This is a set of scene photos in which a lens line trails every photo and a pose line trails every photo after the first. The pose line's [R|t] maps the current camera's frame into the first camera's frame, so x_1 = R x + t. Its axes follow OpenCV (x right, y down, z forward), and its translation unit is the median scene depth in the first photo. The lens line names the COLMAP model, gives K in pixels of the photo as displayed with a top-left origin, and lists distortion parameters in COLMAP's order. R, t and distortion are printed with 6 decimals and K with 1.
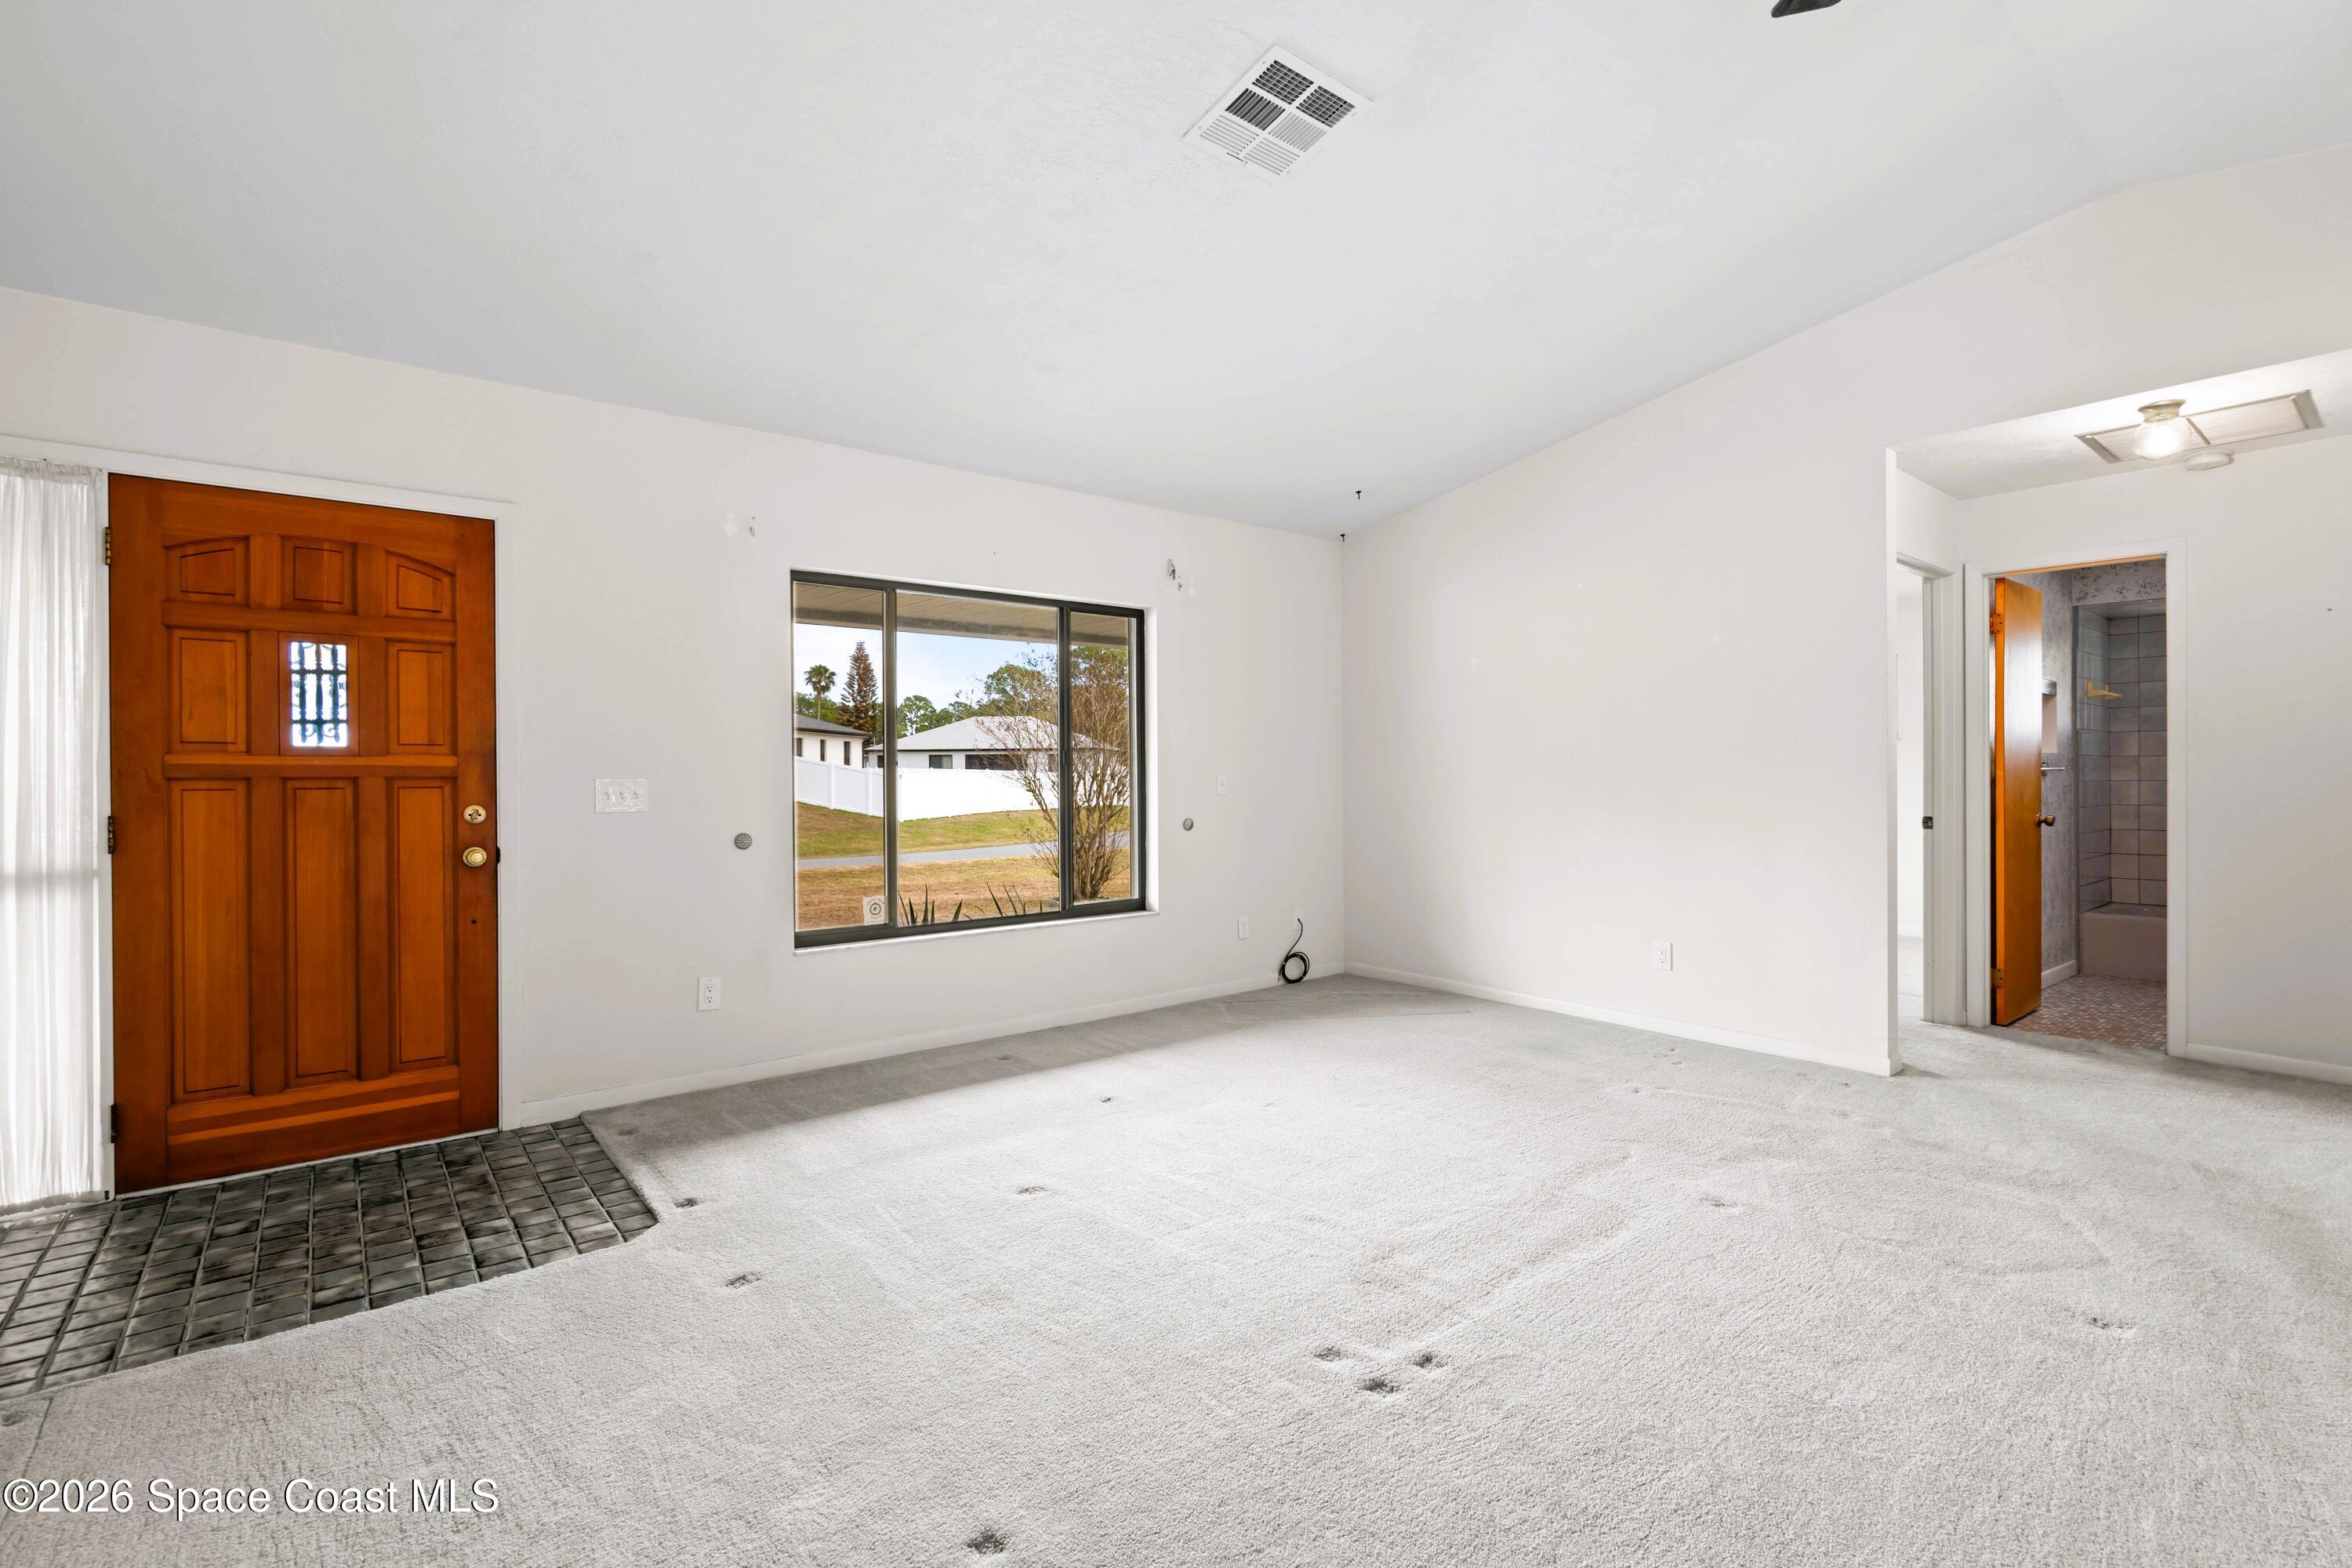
lens RADIAL K [[1066.5, 0, 1165.8], [0, 1066.5, 777.5], [0, 0, 1]] dist [-0.003445, 0.001988]
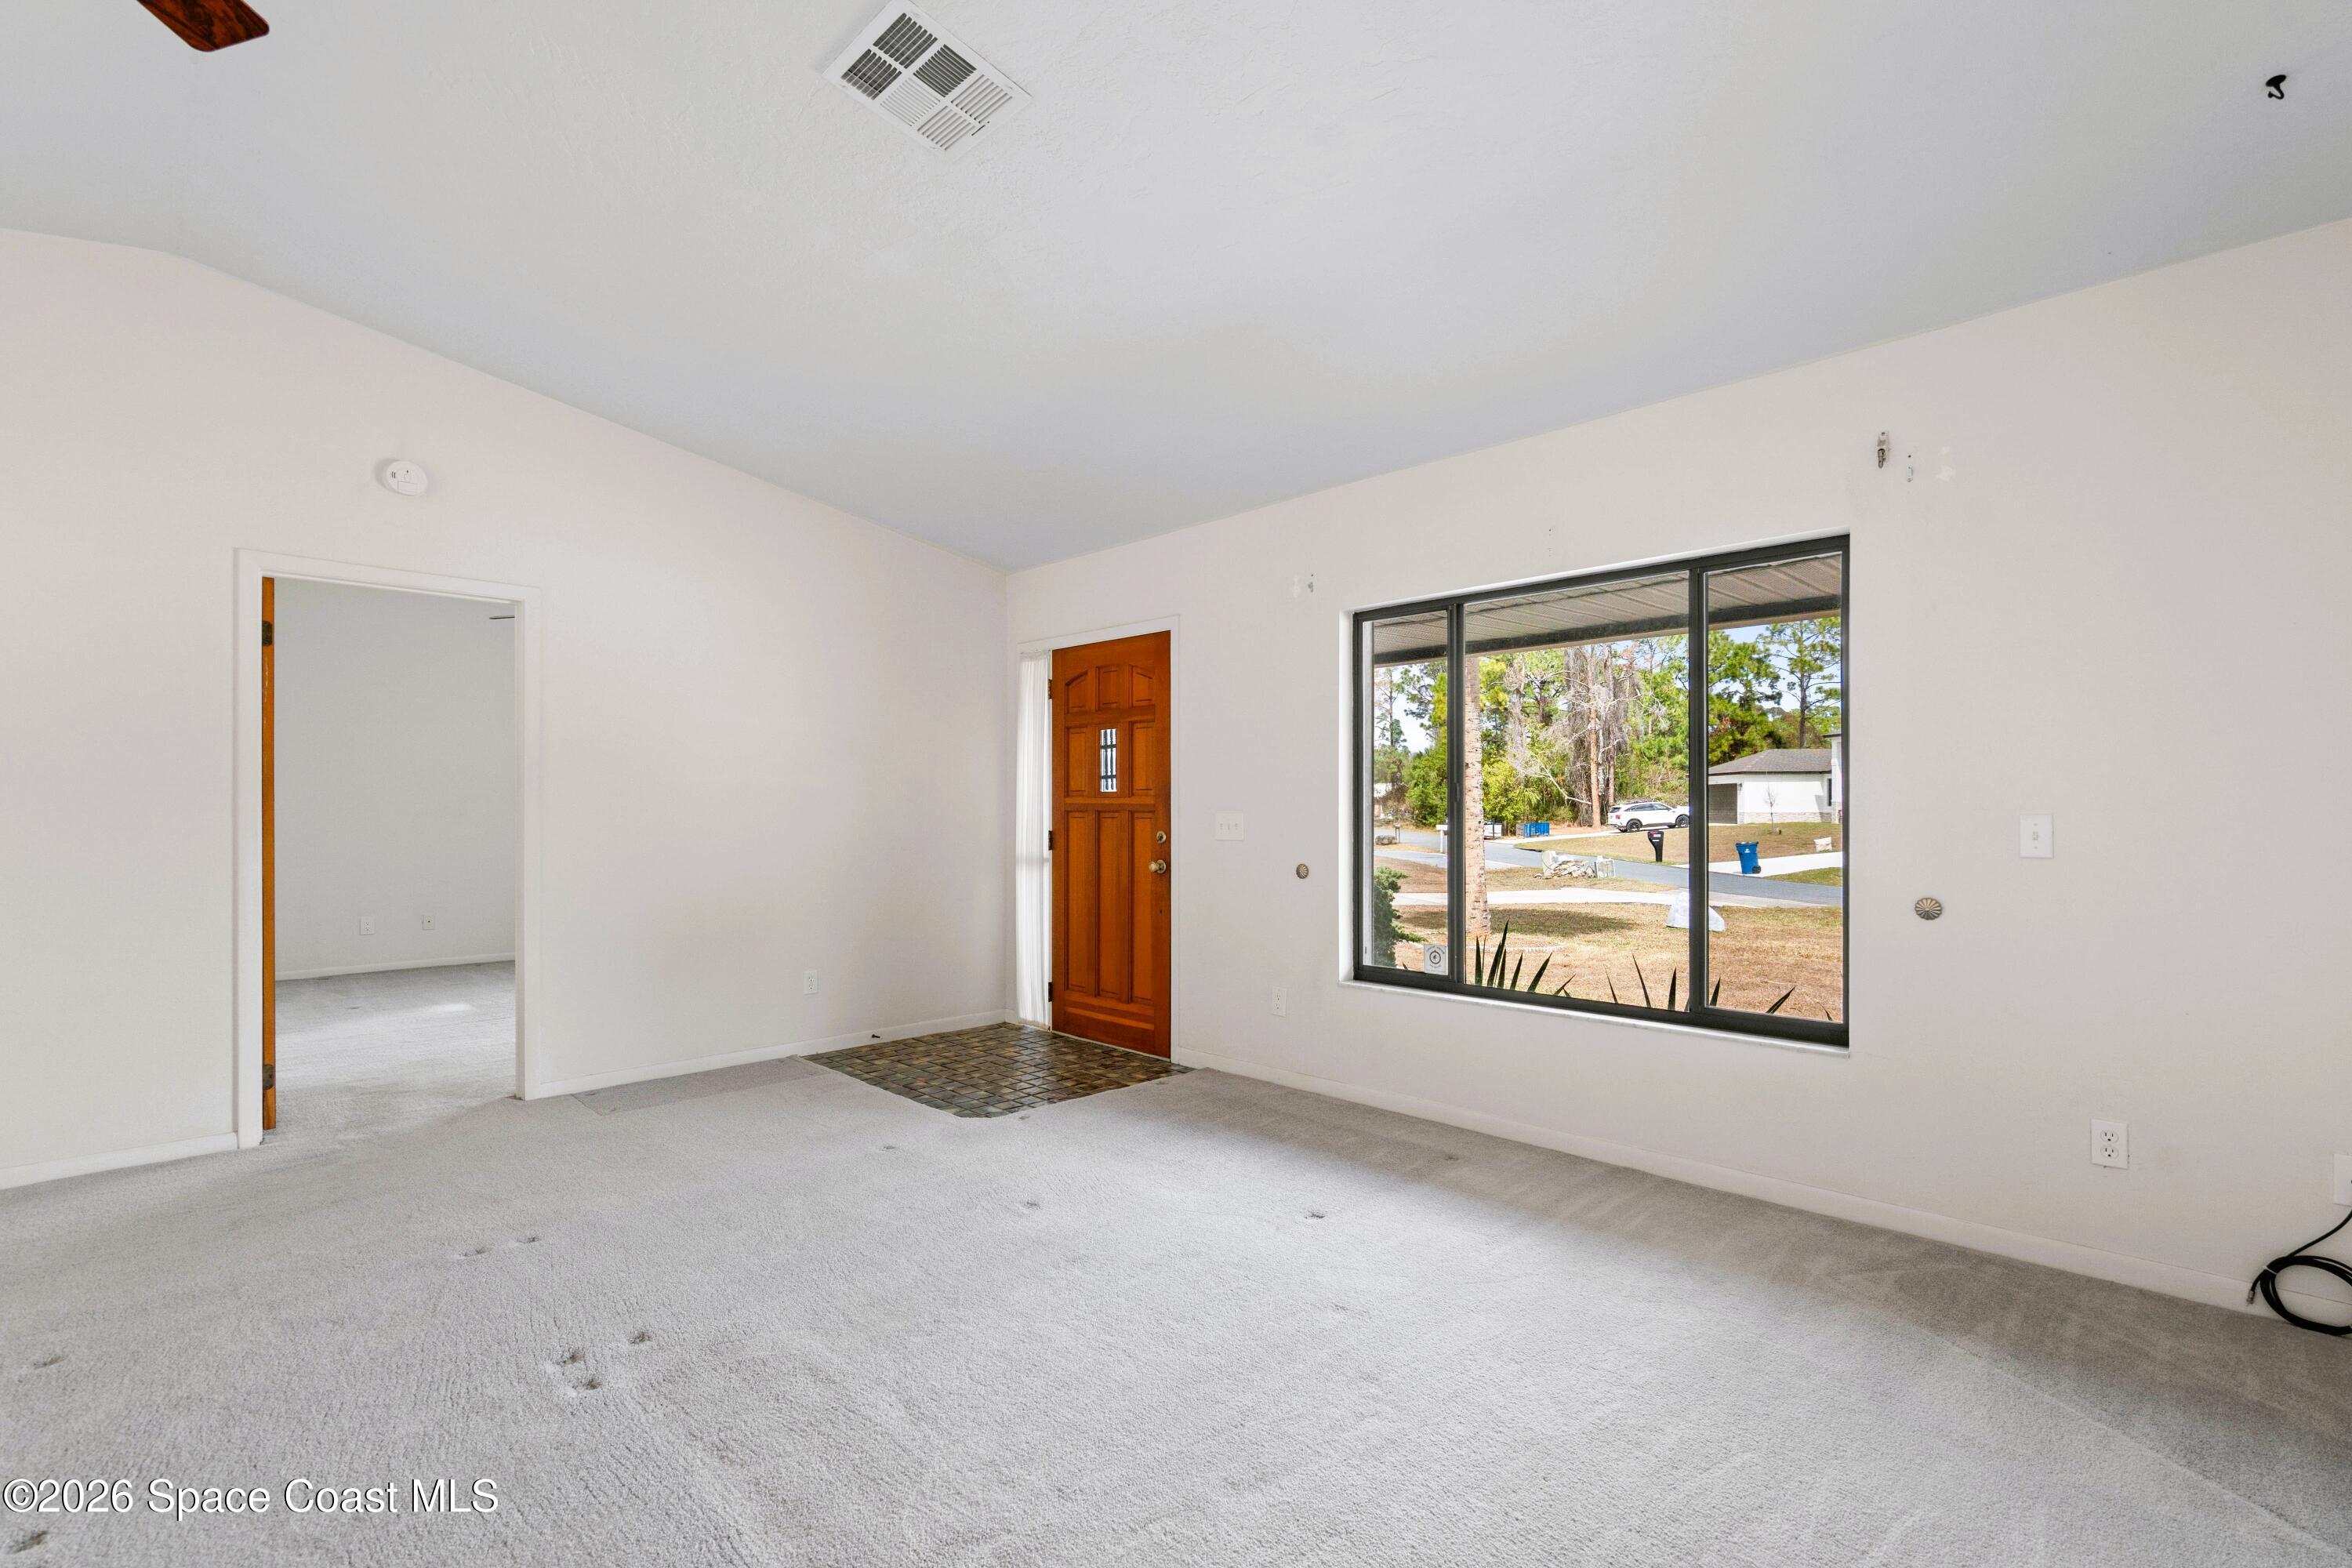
lens RADIAL K [[1066.5, 0, 1195.6], [0, 1066.5, 818.7], [0, 0, 1]] dist [-0.003445, 0.001988]
pose [[0.119033, 0.008413, -0.992855, 0.776948], [-0.011833, 0.999905, 0.007054, -0.001211], [0.992820, 0.010909, 0.119122, 0.859886]]
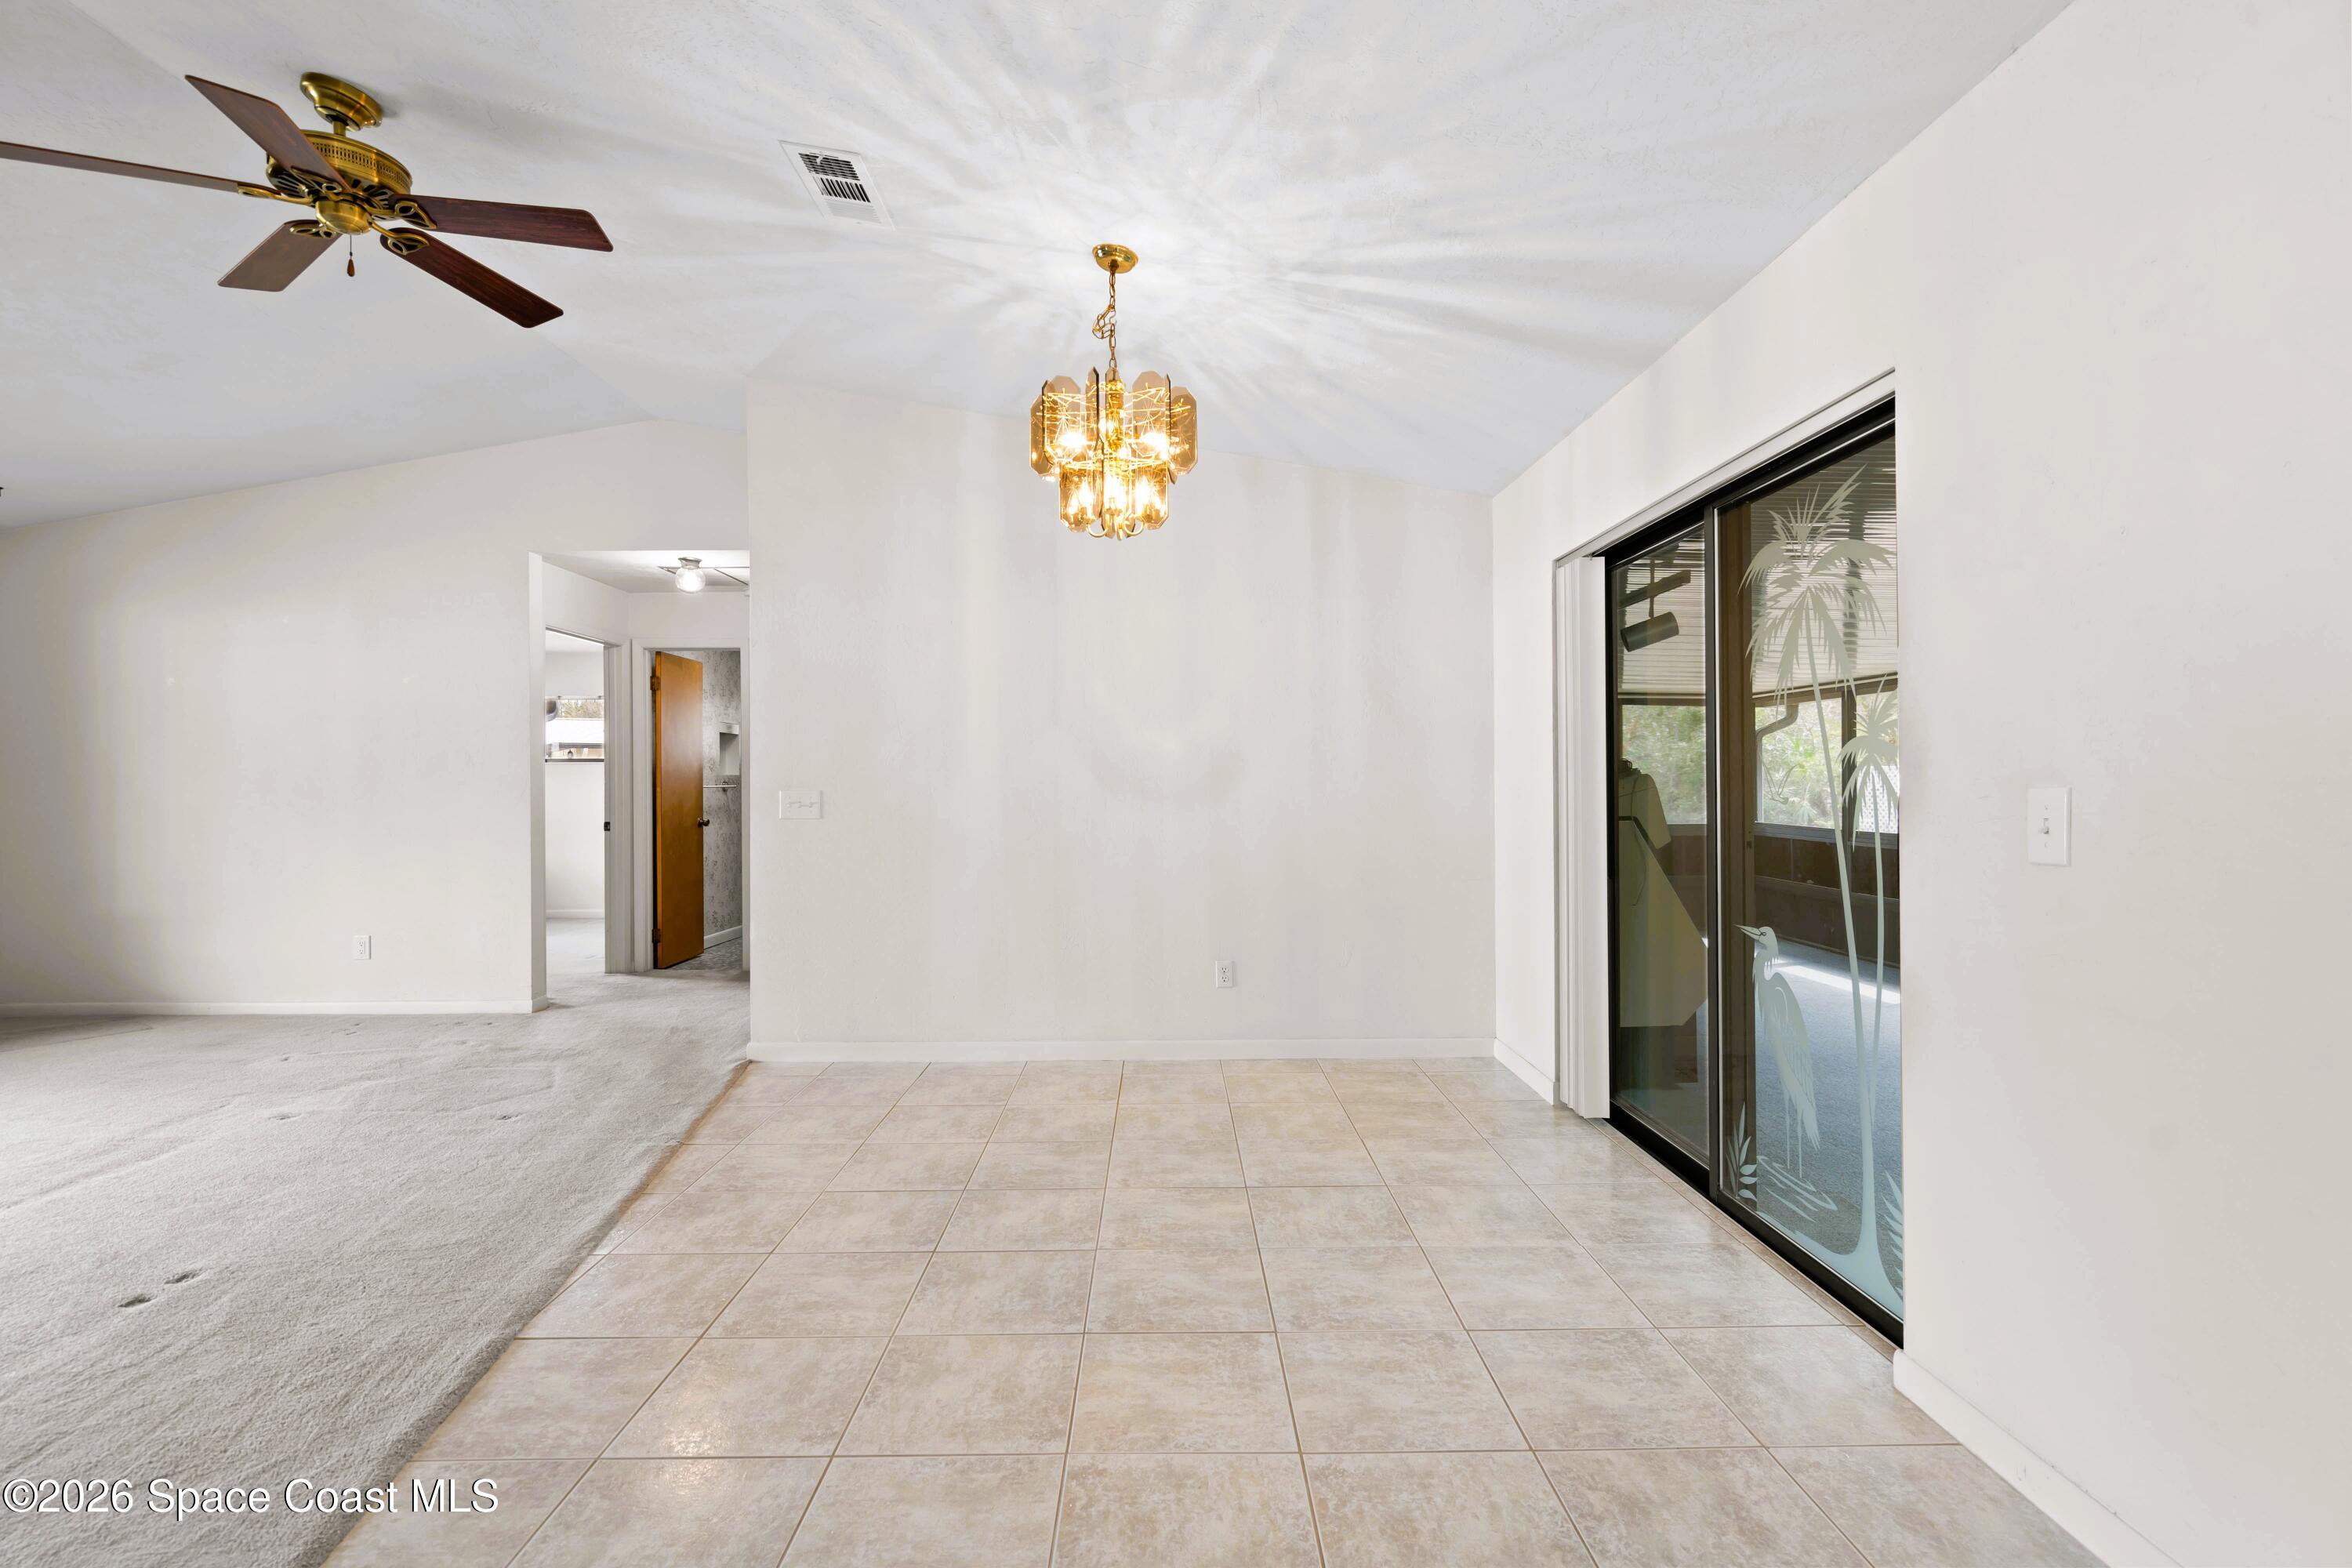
lens RADIAL K [[1066.5, 0, 1175.2], [0, 1066.5, 777.6], [0, 0, 1]] dist [-0.003445, 0.001988]
pose [[0.618103, 0.005089, 0.786081, 0.131656], [0.006813, 0.999907, -0.011830, 0.002091], [-0.786068, 0.012668, 0.618011, -0.557630]]
